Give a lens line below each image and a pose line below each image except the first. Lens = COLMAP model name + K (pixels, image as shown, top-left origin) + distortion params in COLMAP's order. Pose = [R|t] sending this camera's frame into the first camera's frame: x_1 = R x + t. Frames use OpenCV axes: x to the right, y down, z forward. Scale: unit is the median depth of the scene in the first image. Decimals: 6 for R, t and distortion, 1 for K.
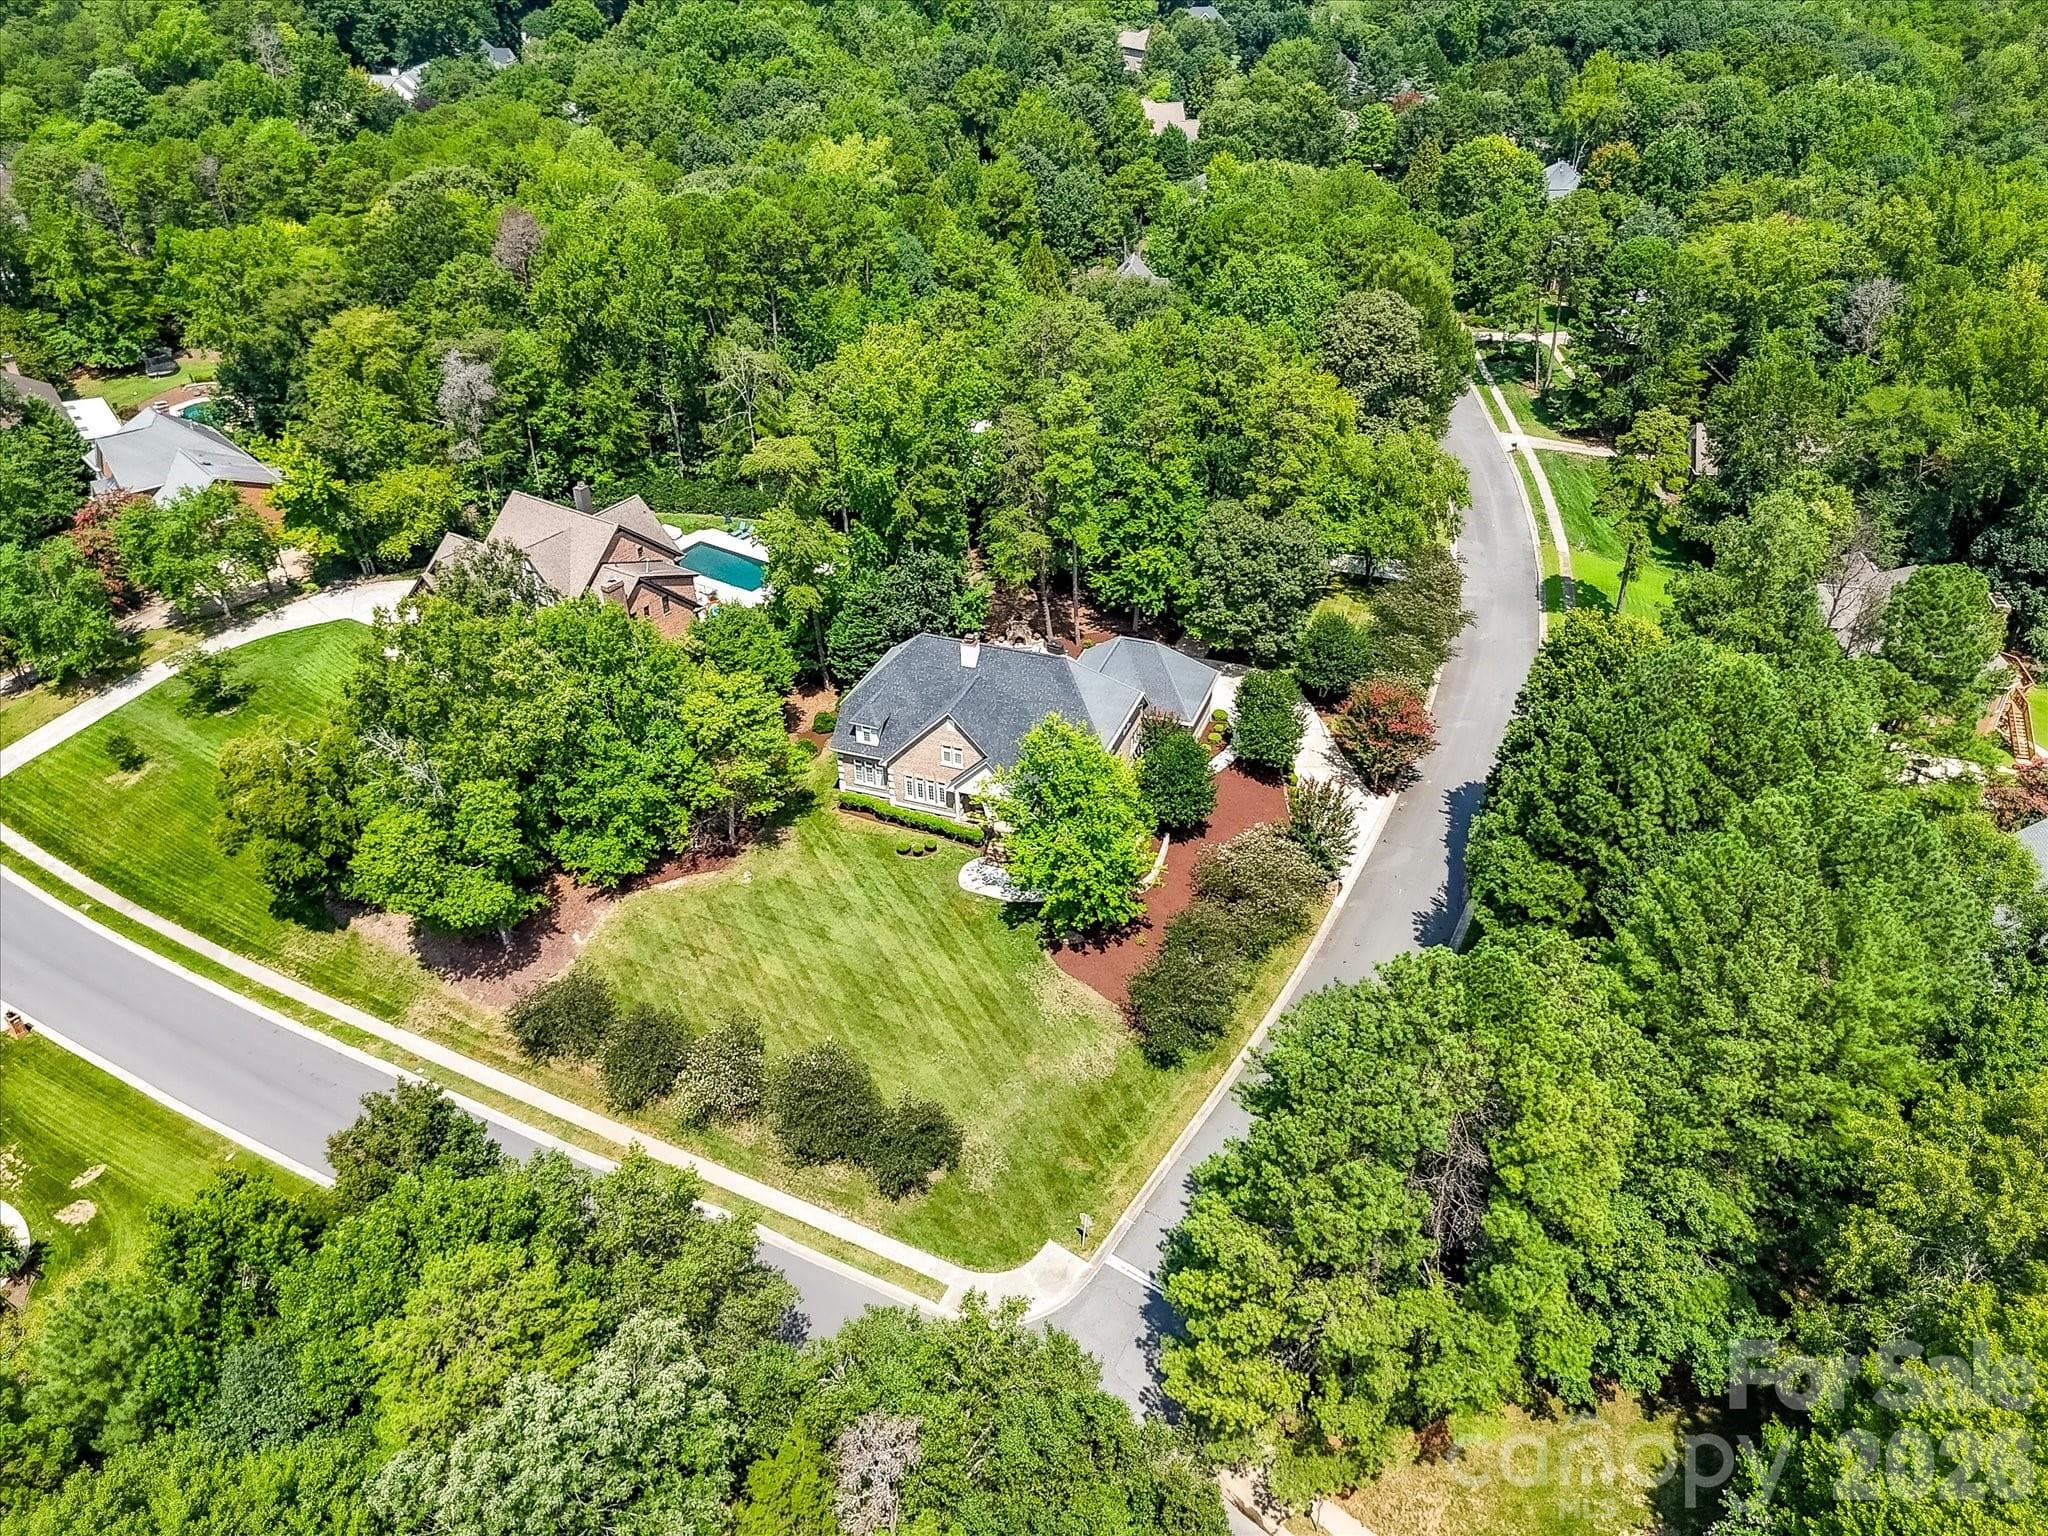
lens RADIAL K [[1414.2, 0, 1024.0], [0, 1414.2, 768.0], [0, 0, 1]] dist [0.042354, -0.001230]
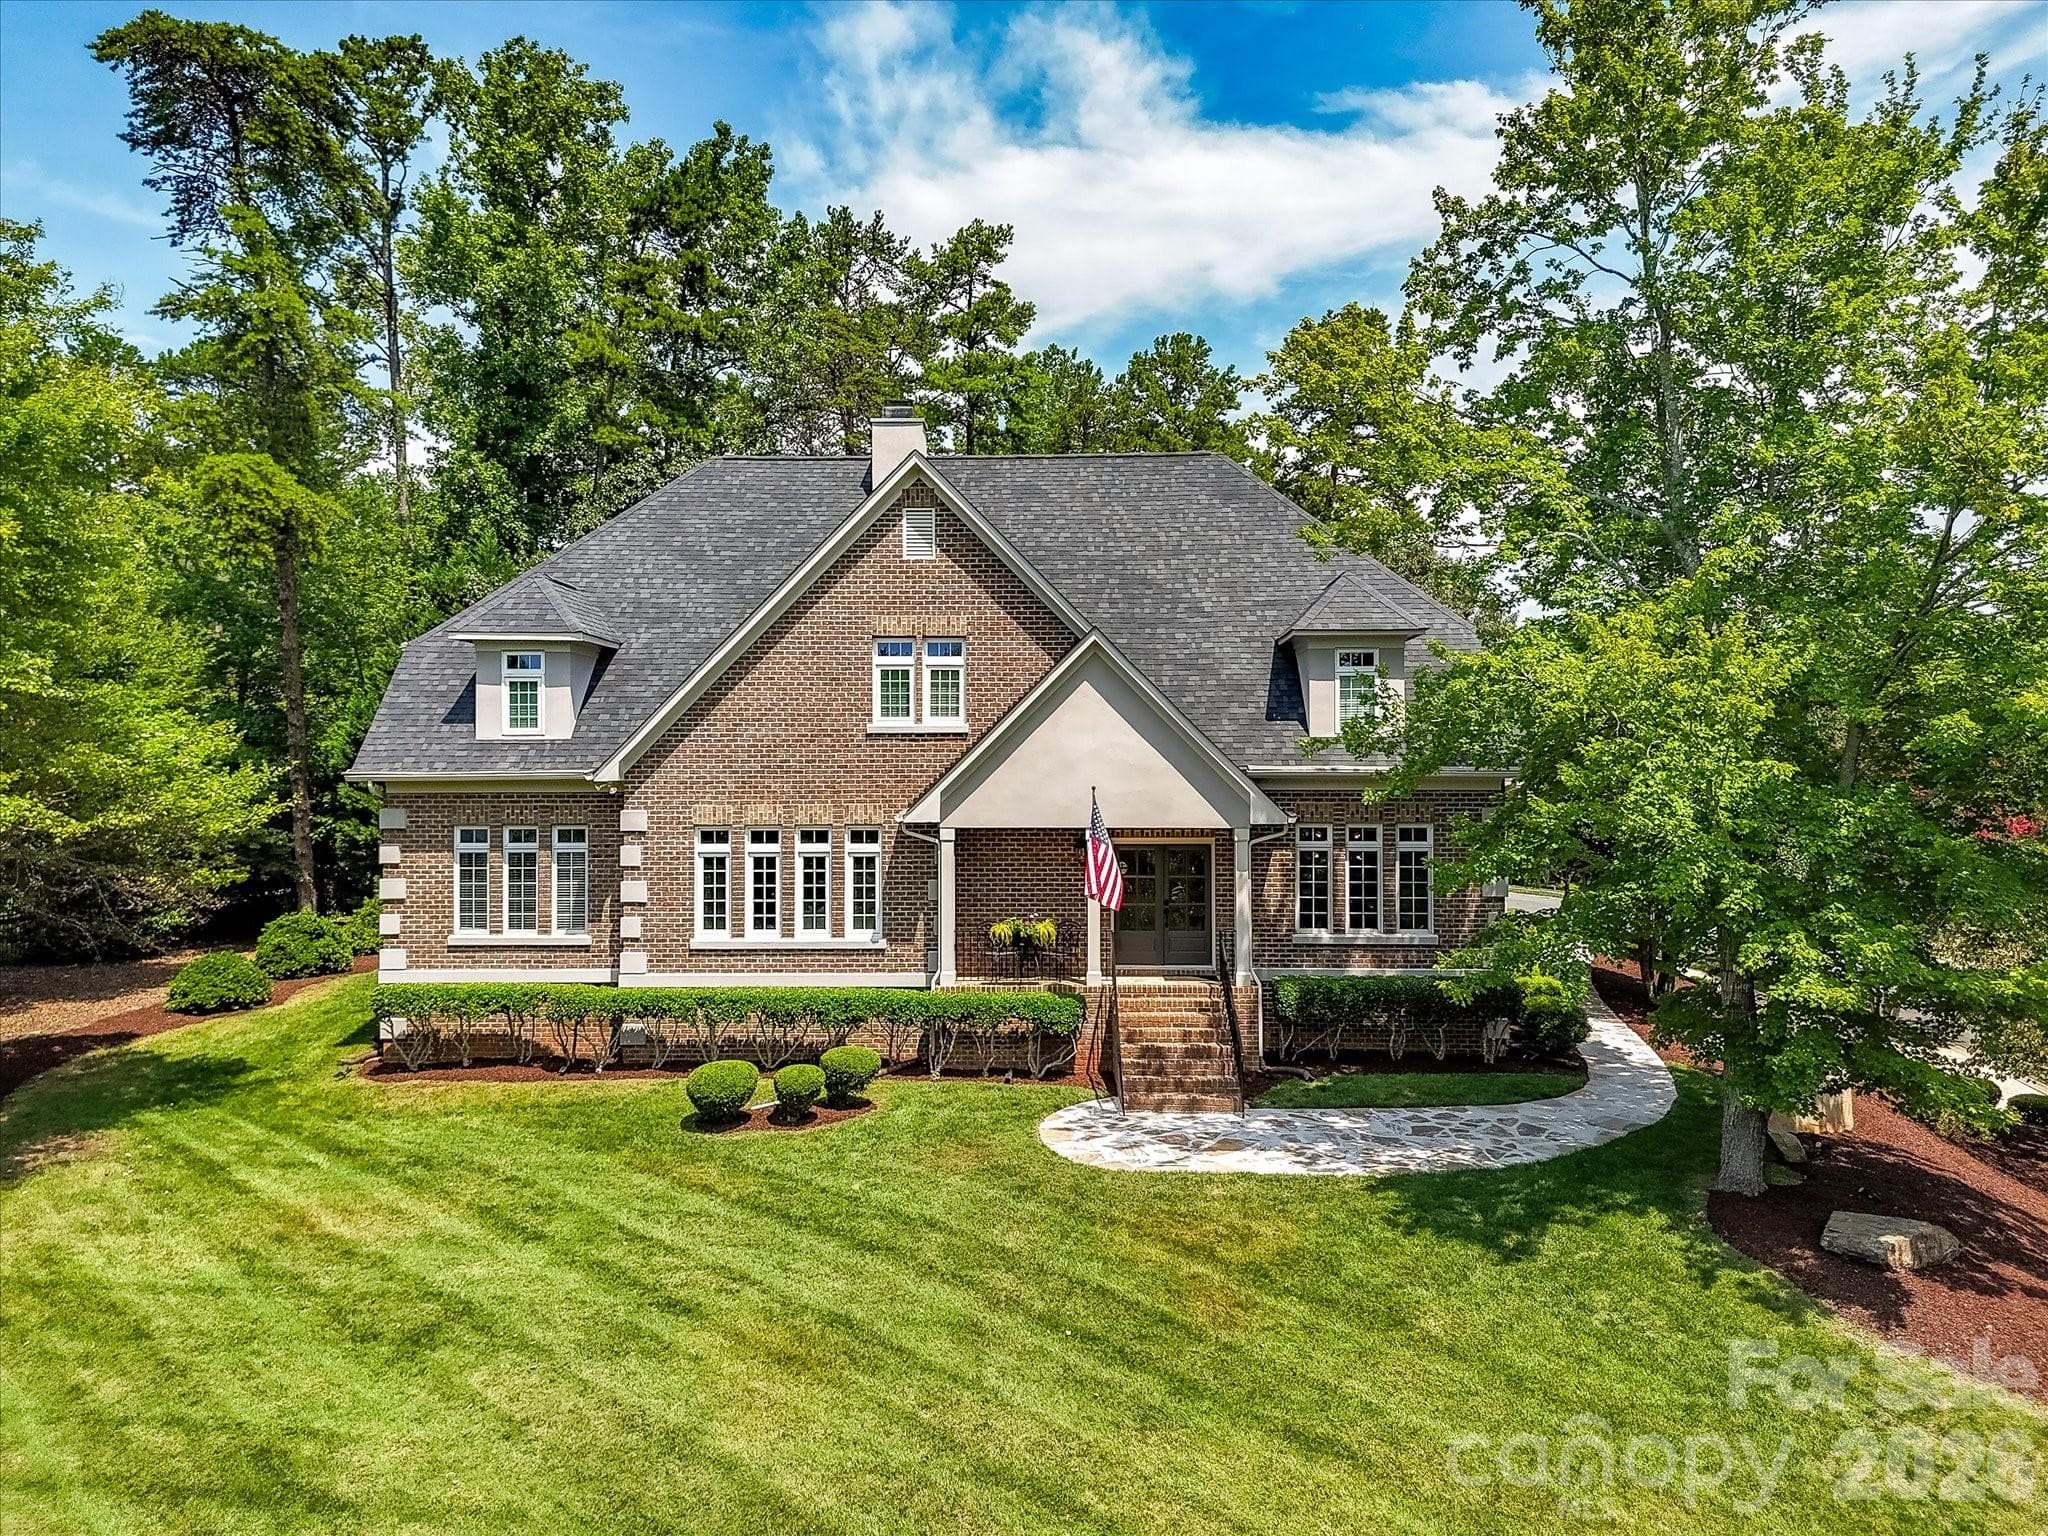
lens RADIAL K [[1533.7, 0, 1040.5], [0, 1533.7, 760.0], [0, 0, 1]] dist [0.031857, -0.003721]
pose [[0.948945, -0.002002, 0.315436, -0.112813], [0.170921, 0.843724, -0.508838, 0.138576], [-0.265122, 0.536774, 0.800989, 0.787212]]
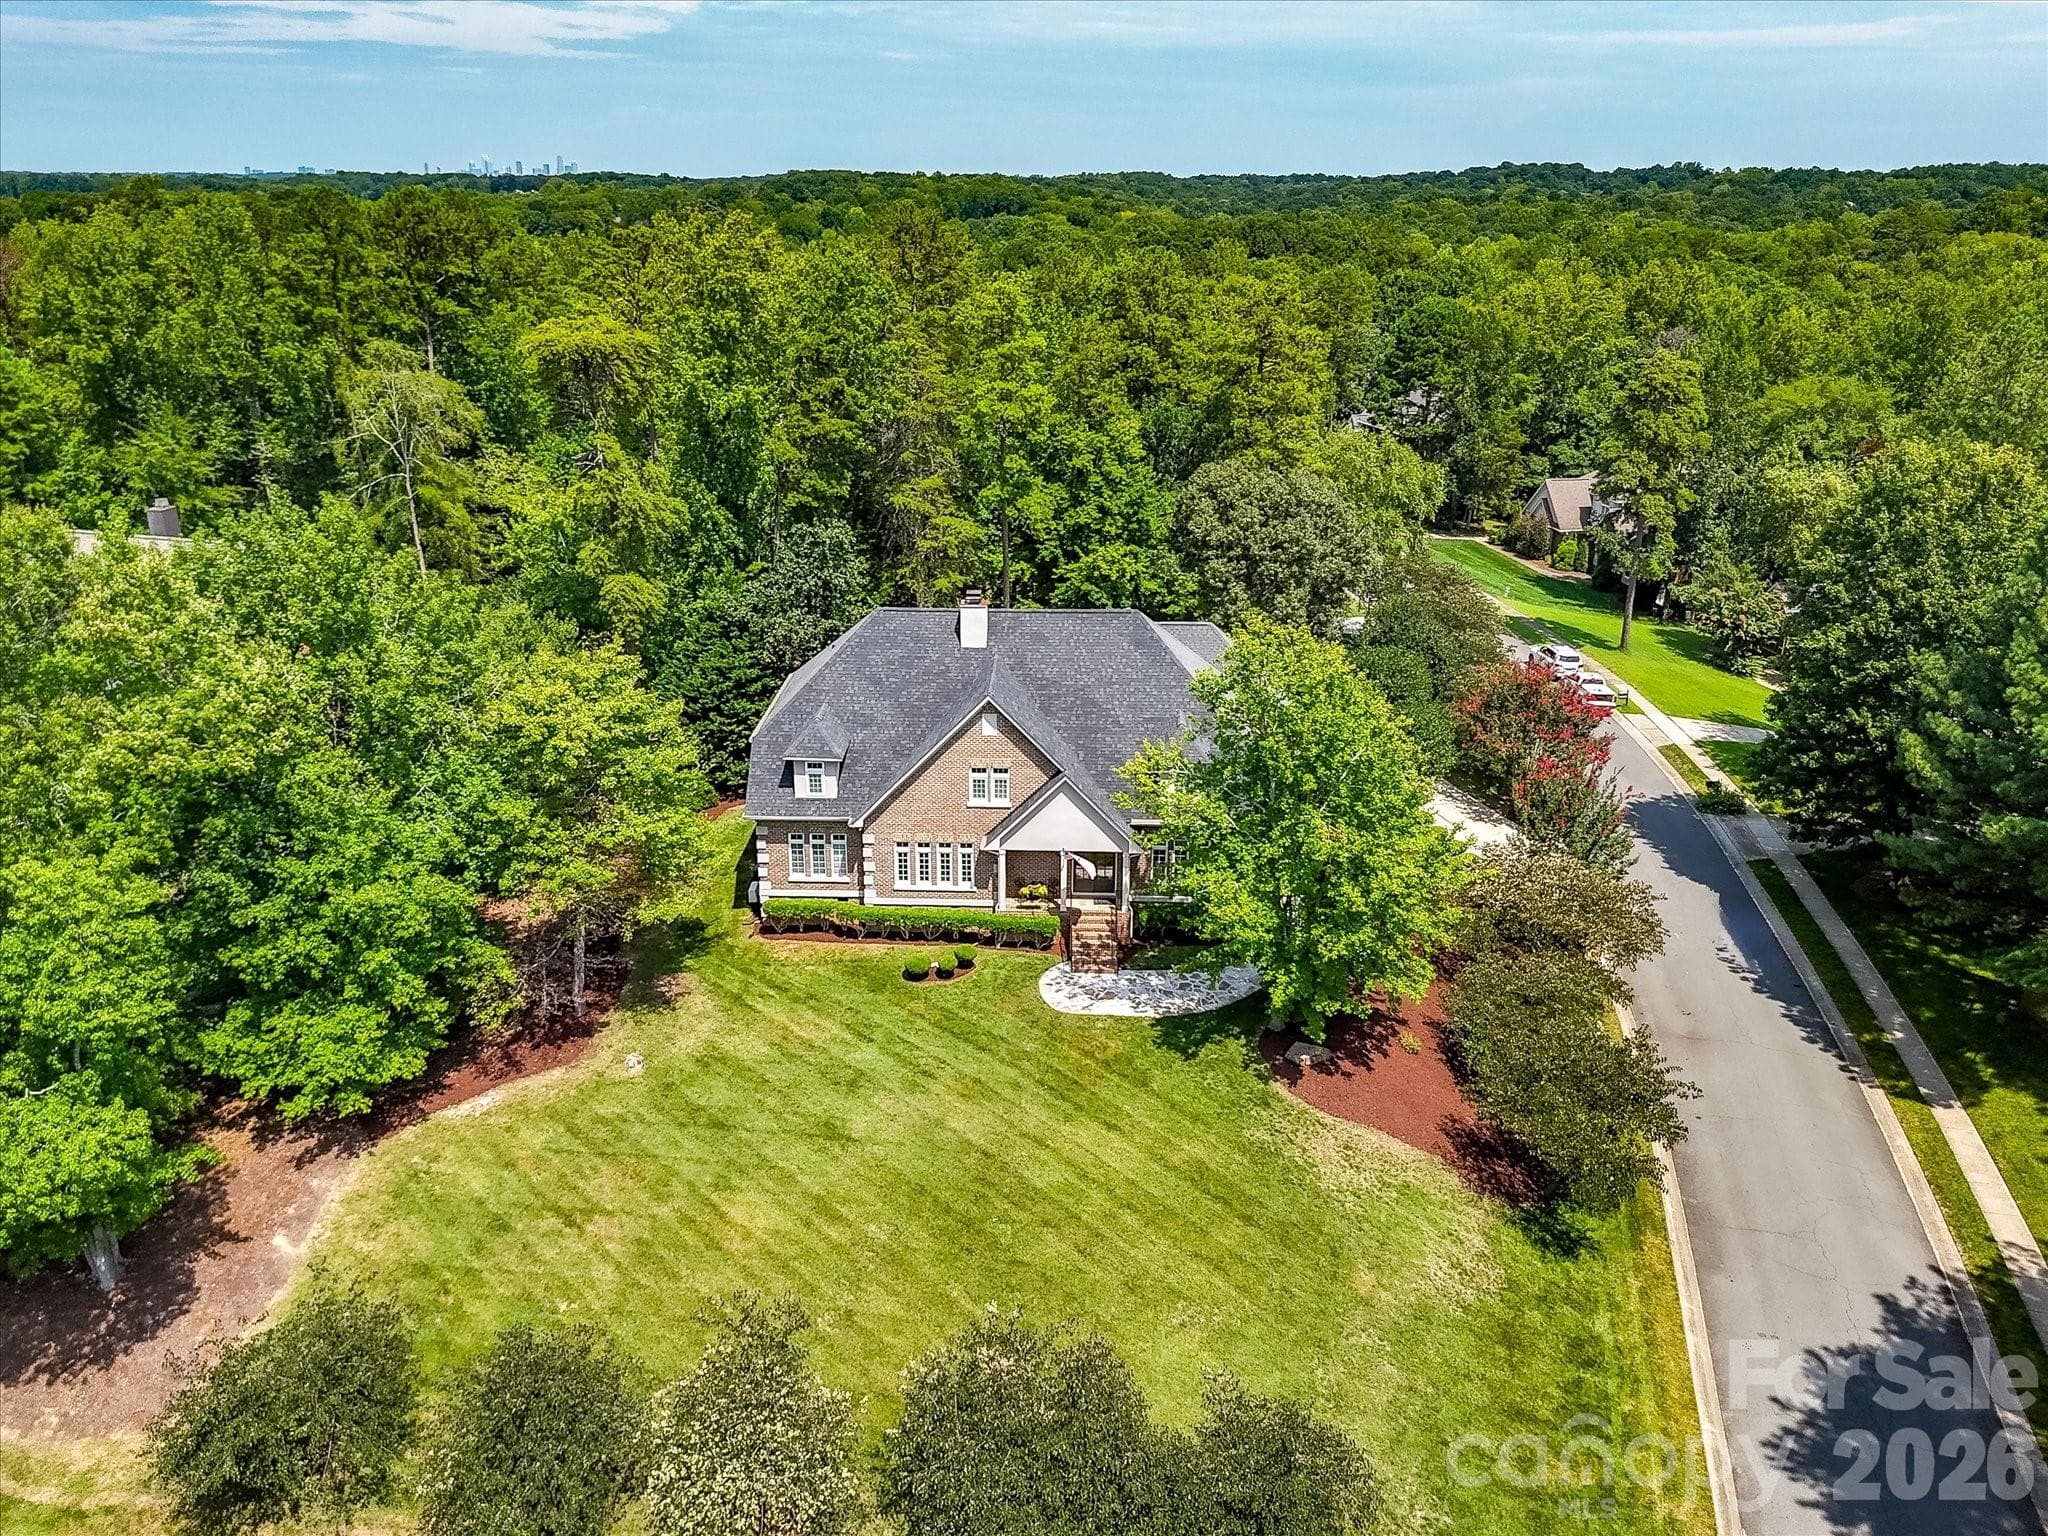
lens RADIAL K [[1533.7, 0, 1040.5], [0, 1533.7, 760.0], [0, 0, 1]] dist [0.031857, -0.003721]
pose [[0.952381, -0.101238, 0.287612, -0.203208], [0.160352, 0.968593, -0.190041, 0.099221], [-0.259340, 0.227110, 0.938703, 0.422017]]
